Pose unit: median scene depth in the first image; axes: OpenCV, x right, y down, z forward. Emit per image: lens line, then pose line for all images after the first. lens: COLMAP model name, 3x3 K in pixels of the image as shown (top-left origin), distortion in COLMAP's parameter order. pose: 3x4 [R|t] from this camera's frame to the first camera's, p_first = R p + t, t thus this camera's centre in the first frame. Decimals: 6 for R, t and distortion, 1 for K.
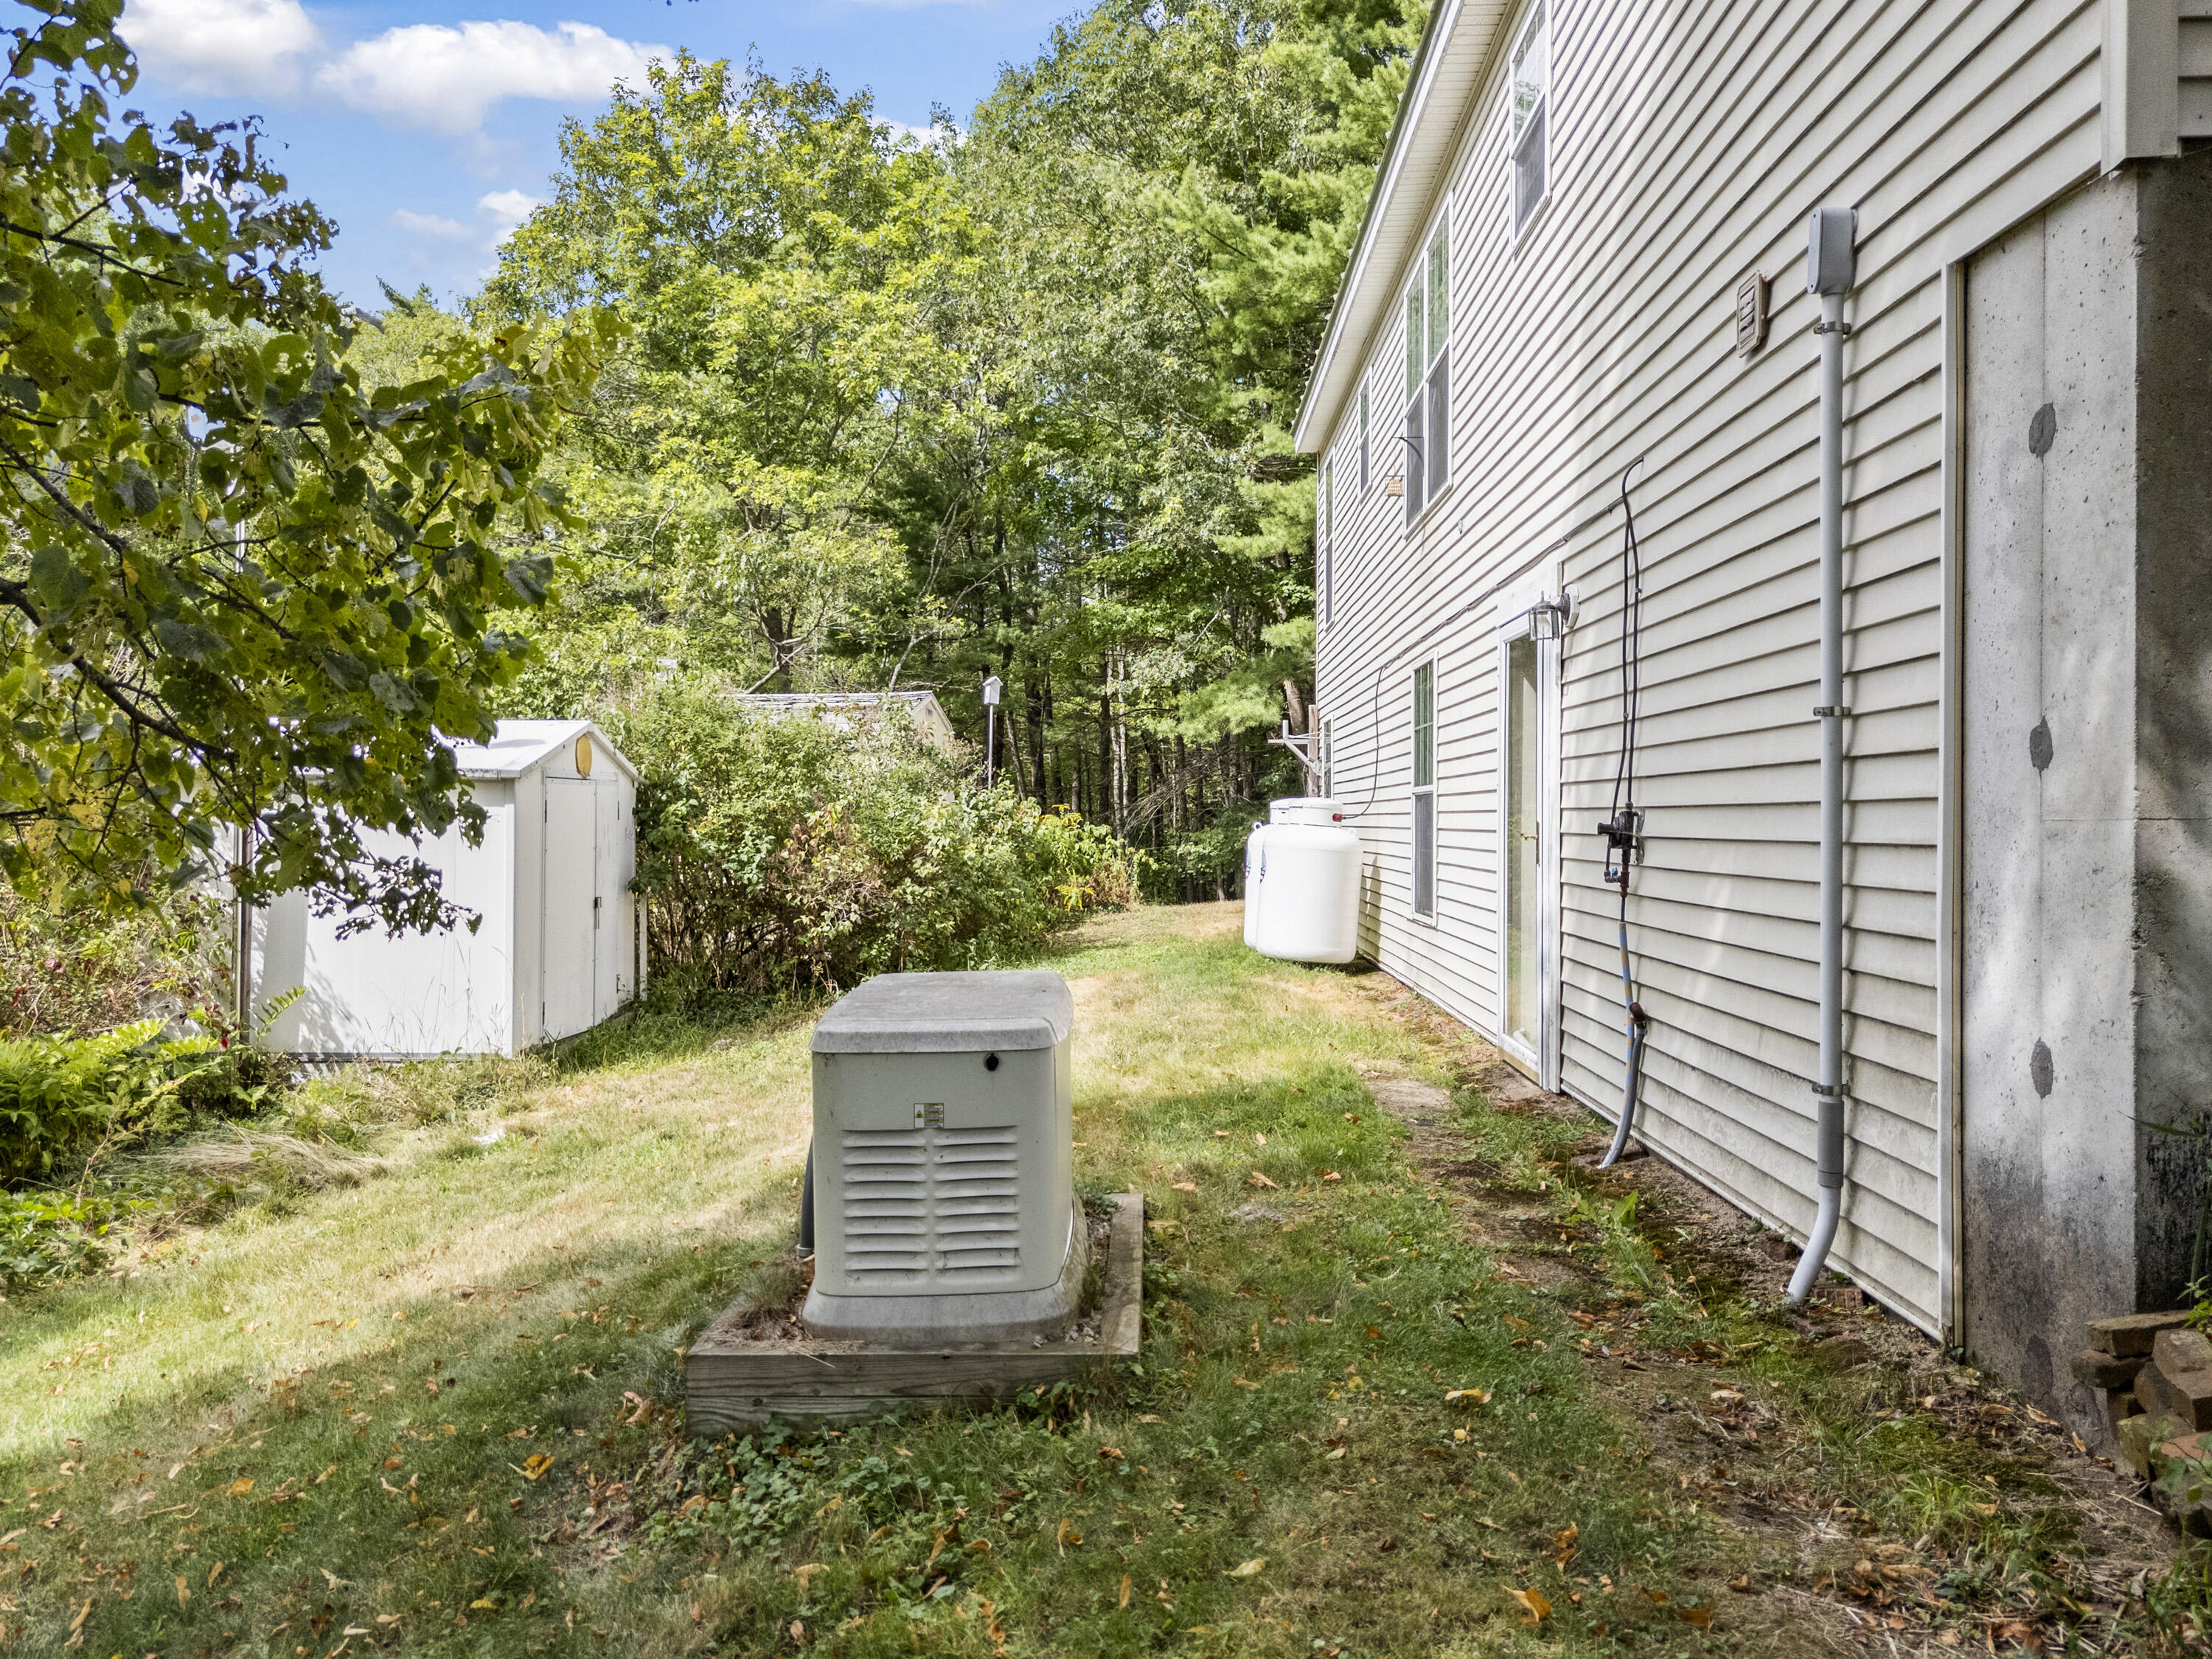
lens RADIAL K [[1673.9, 0, 1096.1], [0, 1673.9, 828.4], [0, 0, 1]] dist [0.016126, 0.000248]
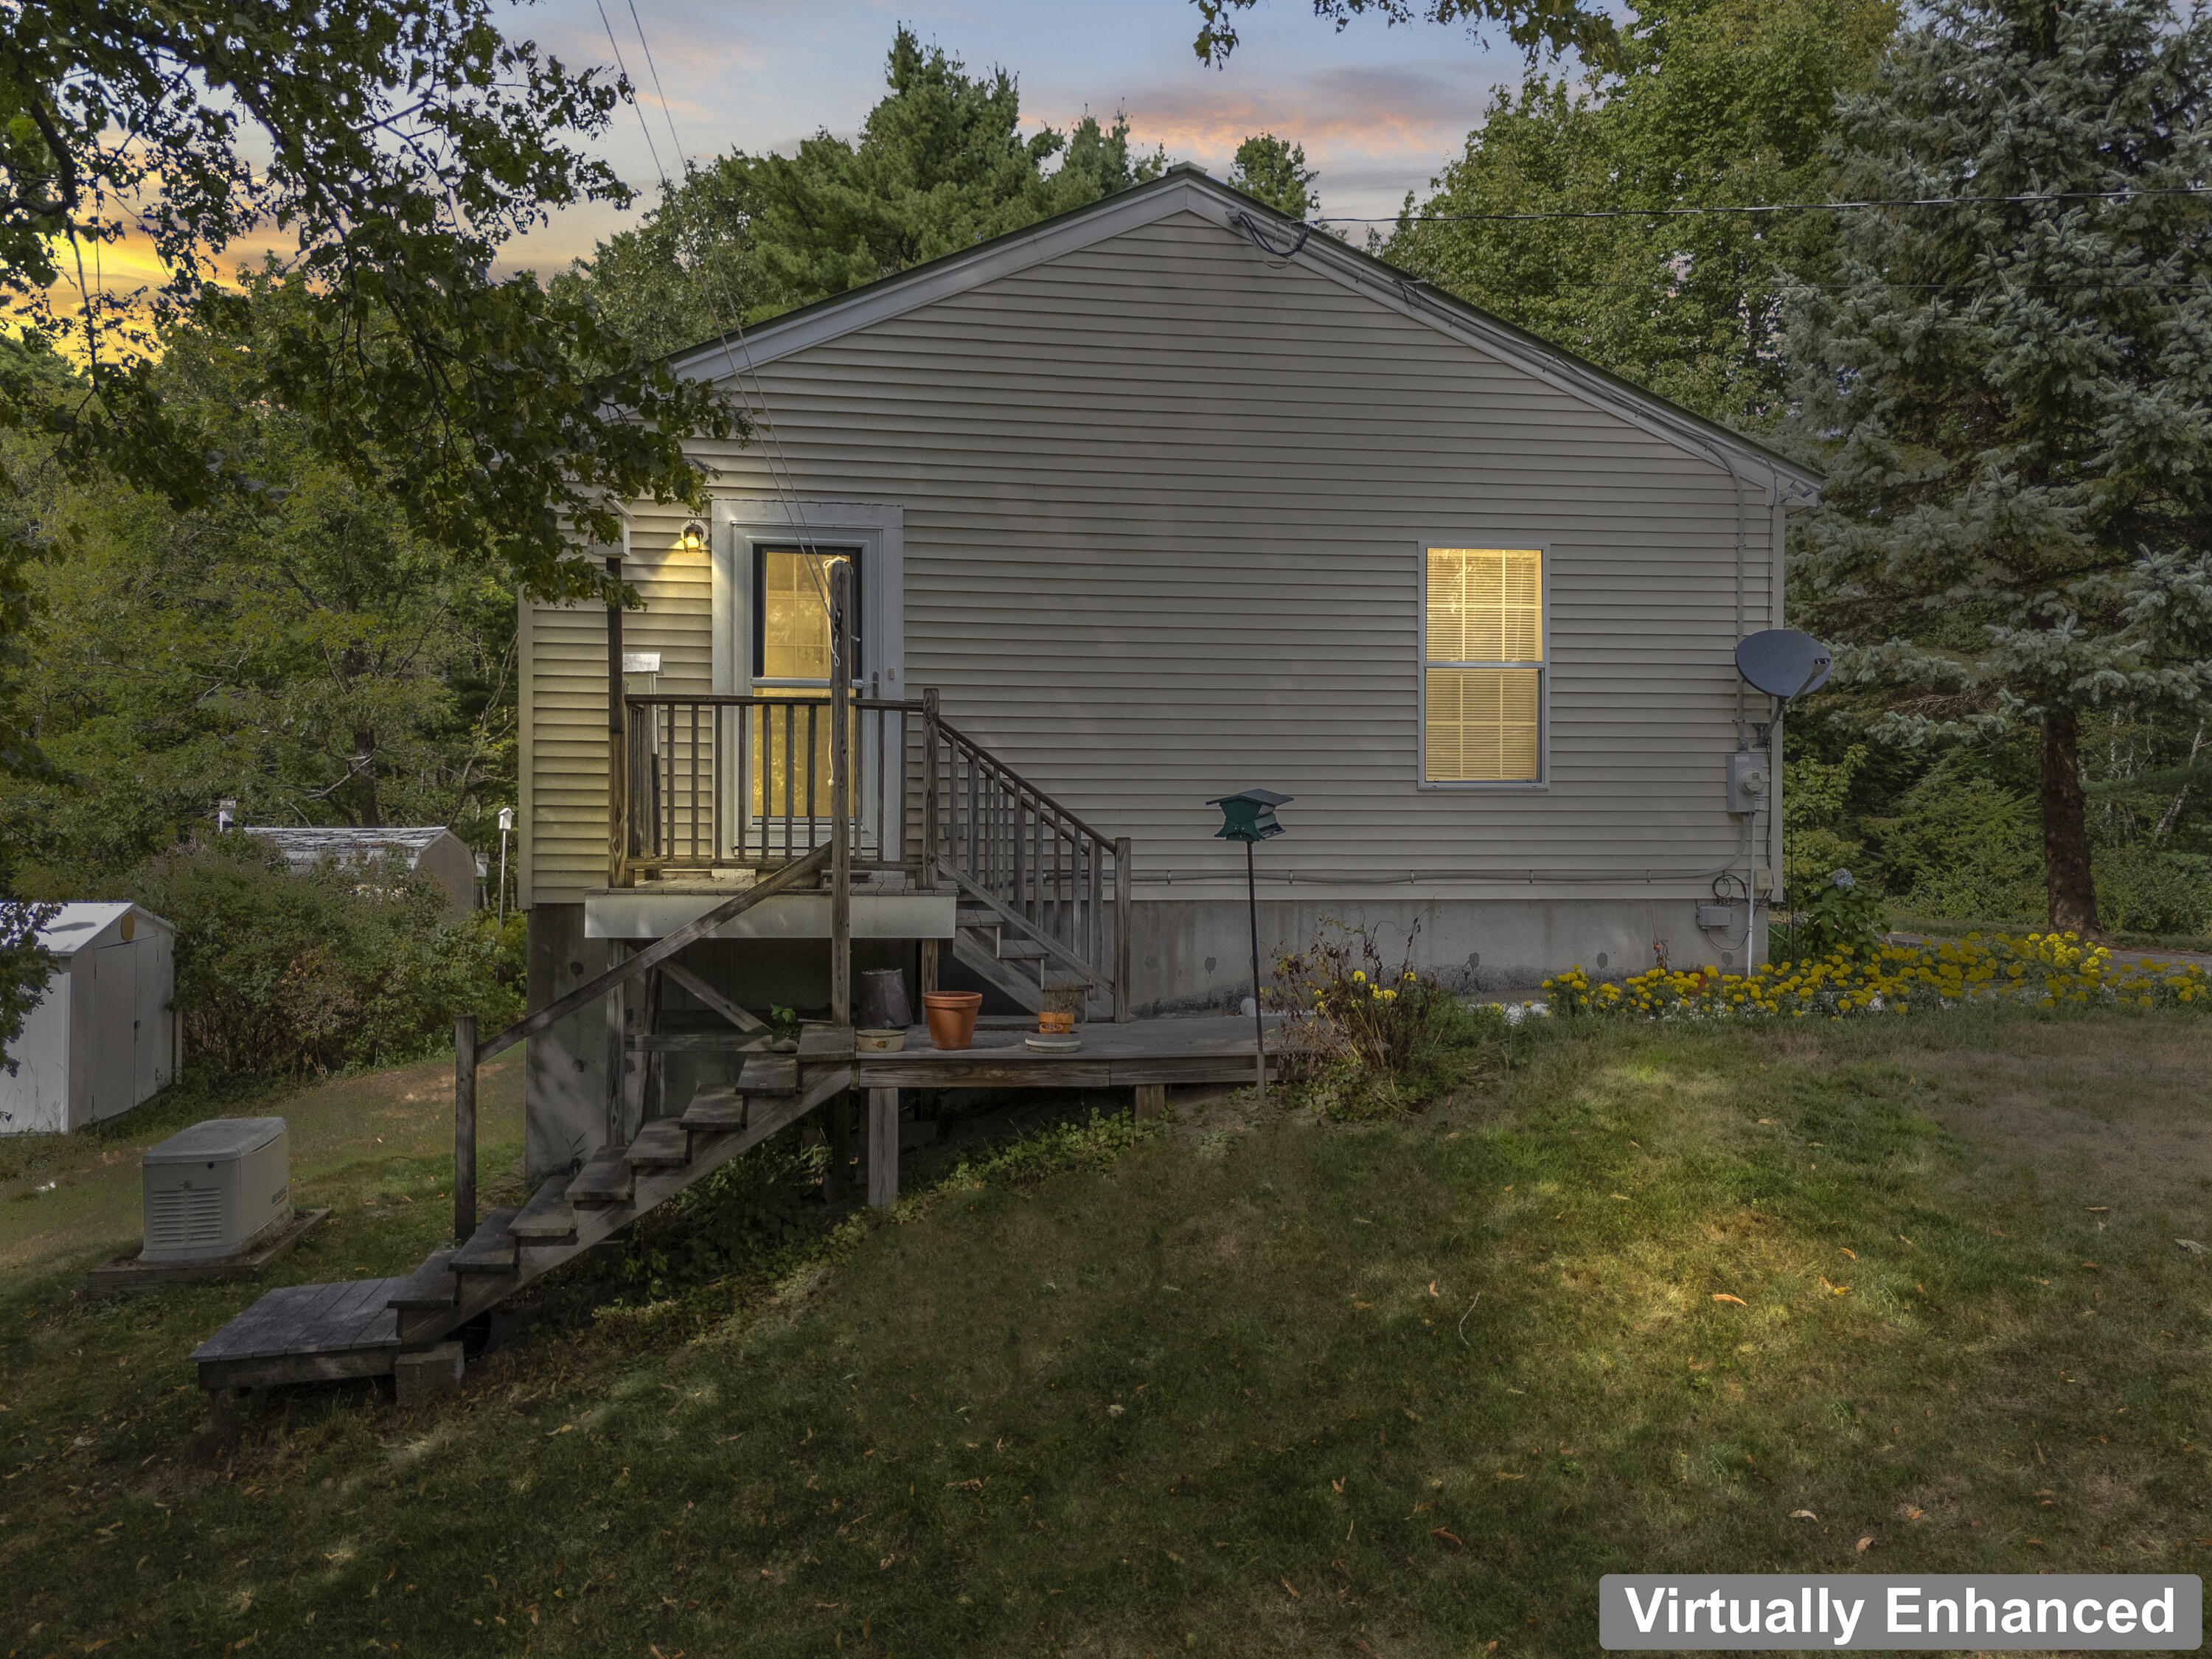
lens RADIAL K [[1673.9, 0, 1096.1], [0, 1673.9, 828.4], [0, 0, 1]] dist [0.016126, 0.000248]
pose [[0.983648, 0.006283, 0.179990, 0.244467], [-0.005958, 0.999979, -0.002347, -0.118358], [-0.180001, 0.001237, 0.983666, -0.566532]]
